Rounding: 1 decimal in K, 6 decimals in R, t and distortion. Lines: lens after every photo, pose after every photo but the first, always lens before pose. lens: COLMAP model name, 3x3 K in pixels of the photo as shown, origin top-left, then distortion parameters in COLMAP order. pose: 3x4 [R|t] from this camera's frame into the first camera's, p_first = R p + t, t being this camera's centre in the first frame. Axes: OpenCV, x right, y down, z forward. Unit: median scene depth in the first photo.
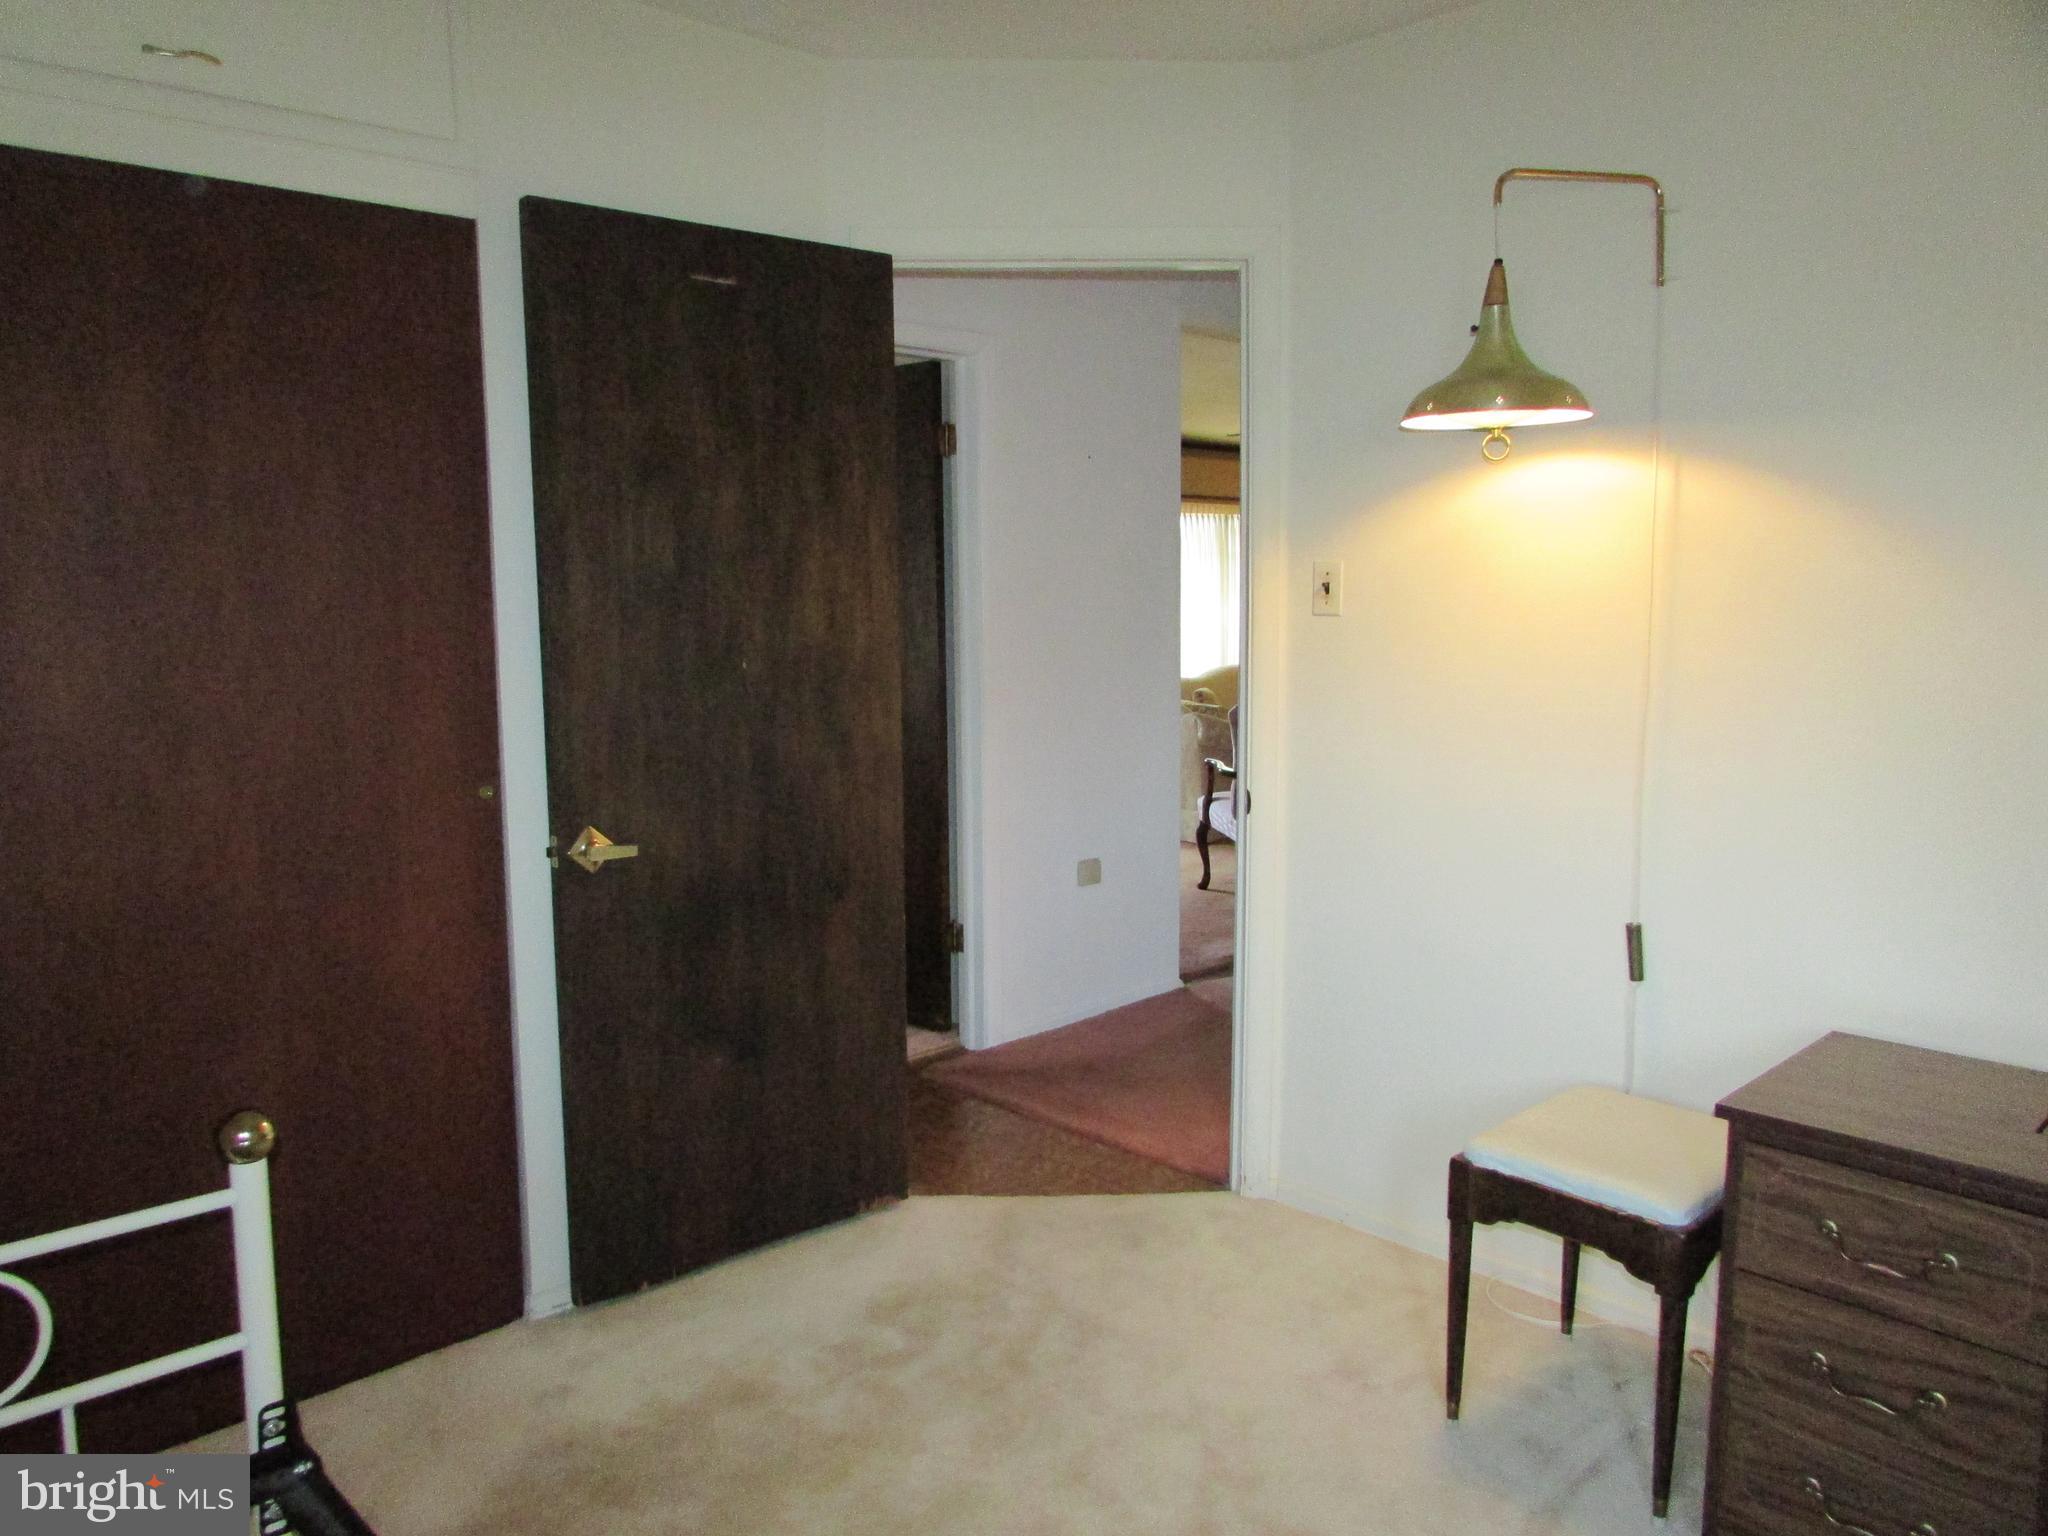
lens RADIAL K [[1472.7, 0, 1020.3], [0, 1472.7, 759.3], [0, 0, 1]] dist [-0.027571, 0.013931]
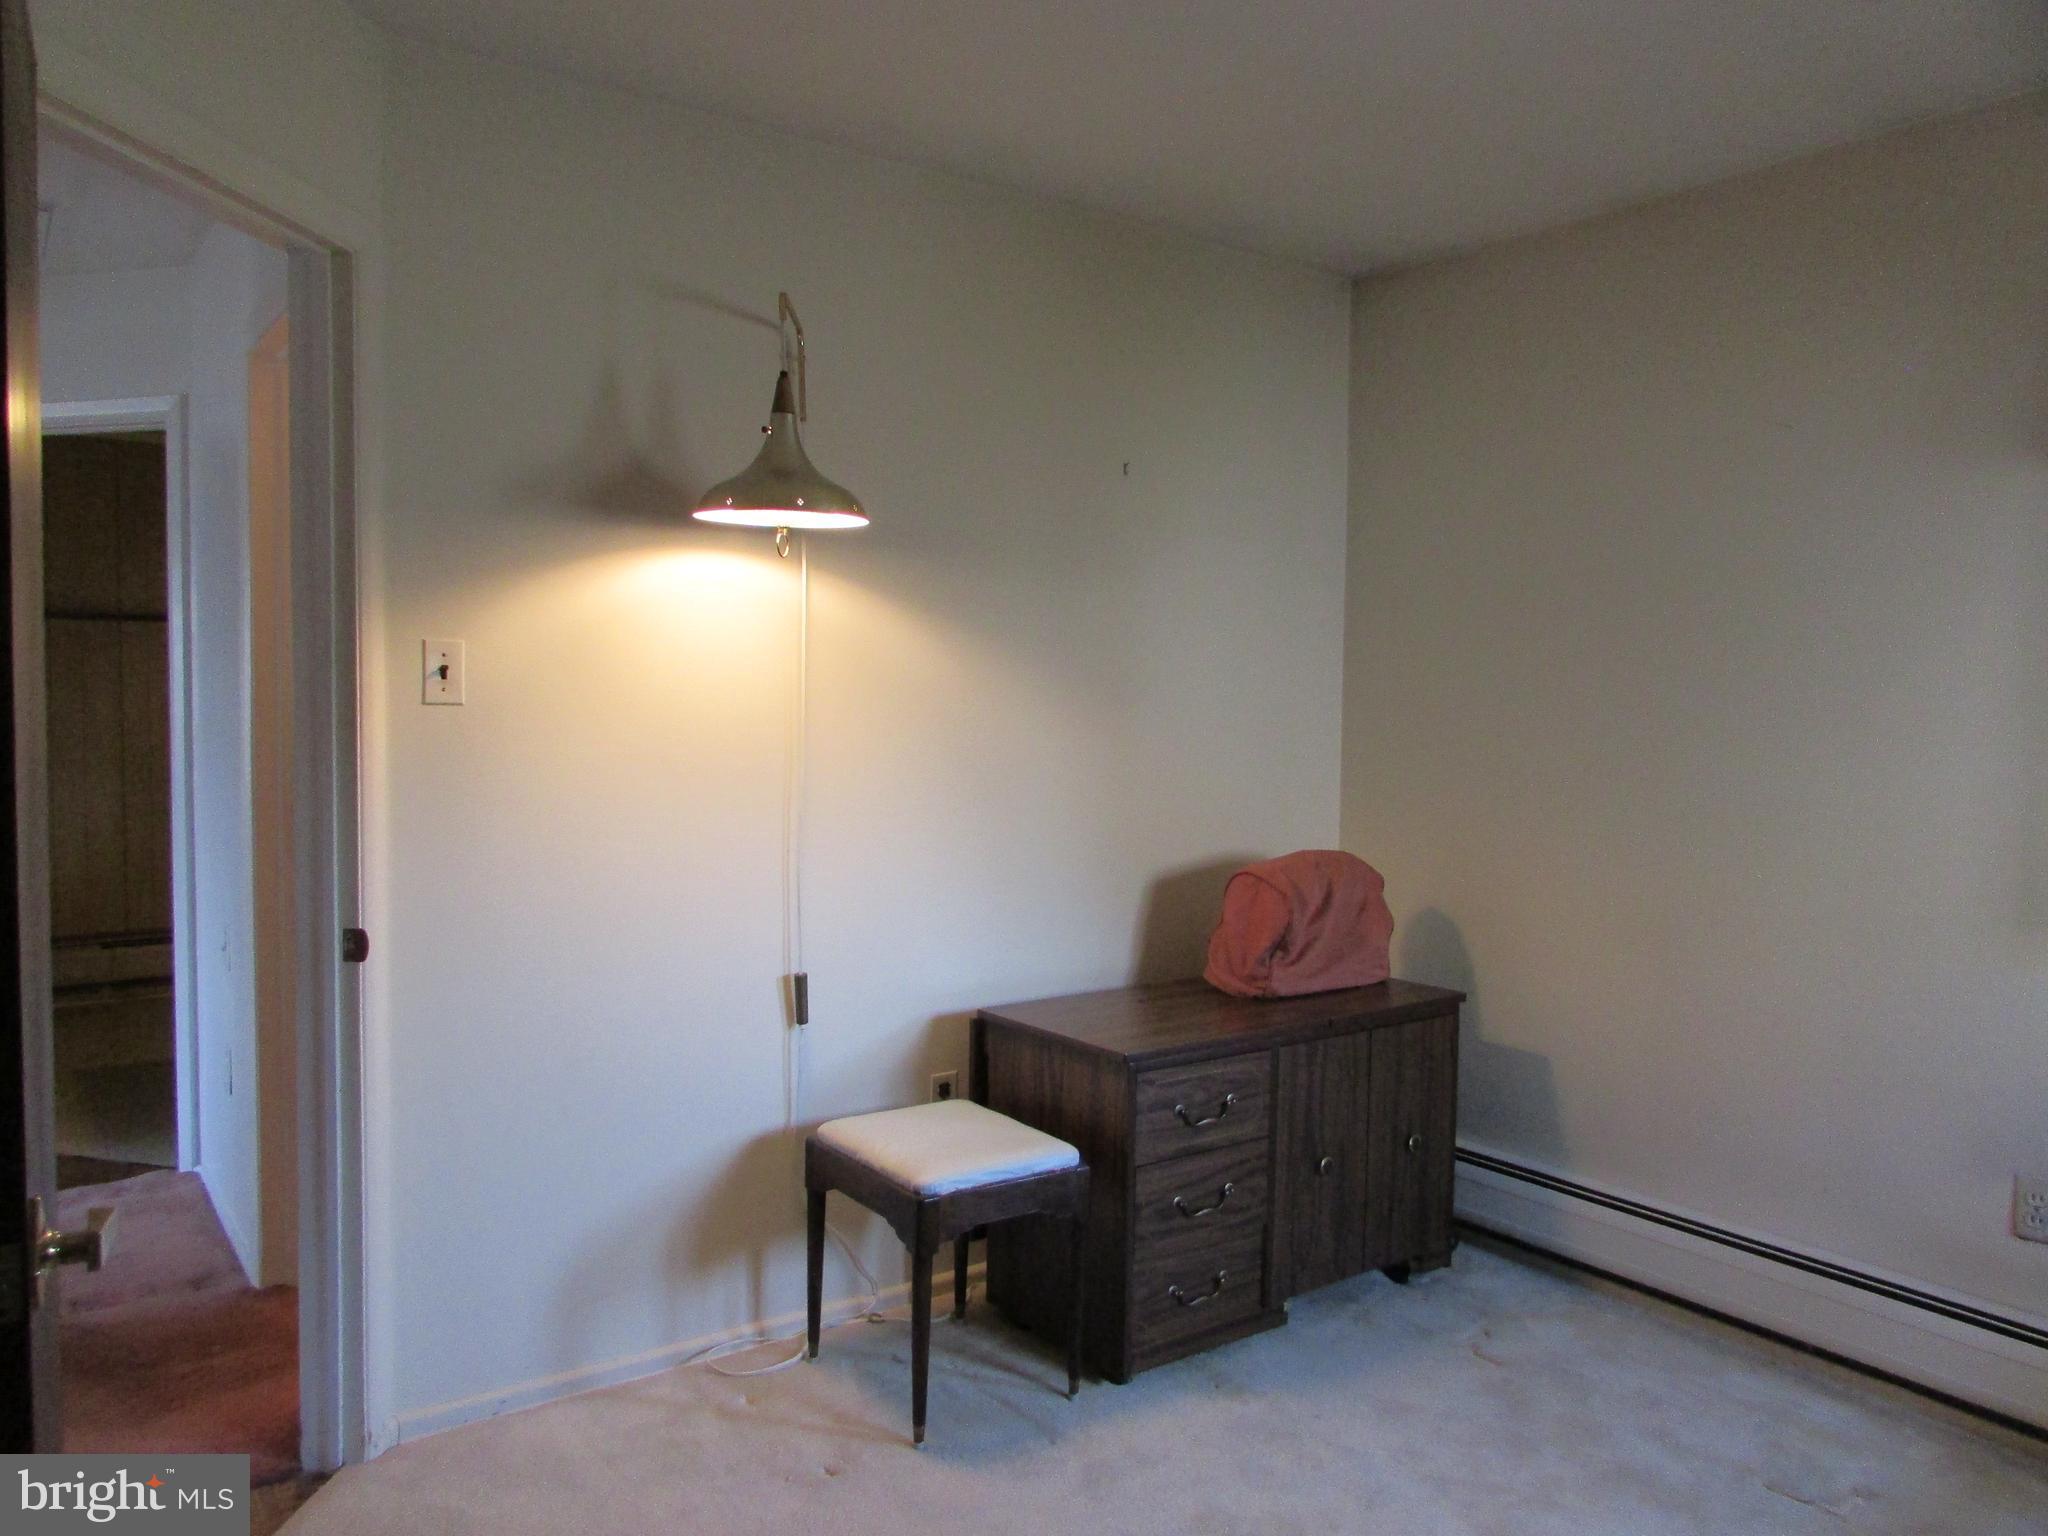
lens RADIAL K [[1472.7, 0, 1020.1], [0, 1472.7, 774.1], [0, 0, 1]] dist [-0.027571, 0.013931]
pose [[0.139790, -0.054195, 0.988697, -0.915952], [0.098073, 0.994349, 0.040639, -0.095552], [-0.985312, 0.091283, 0.144316, 0.892539]]
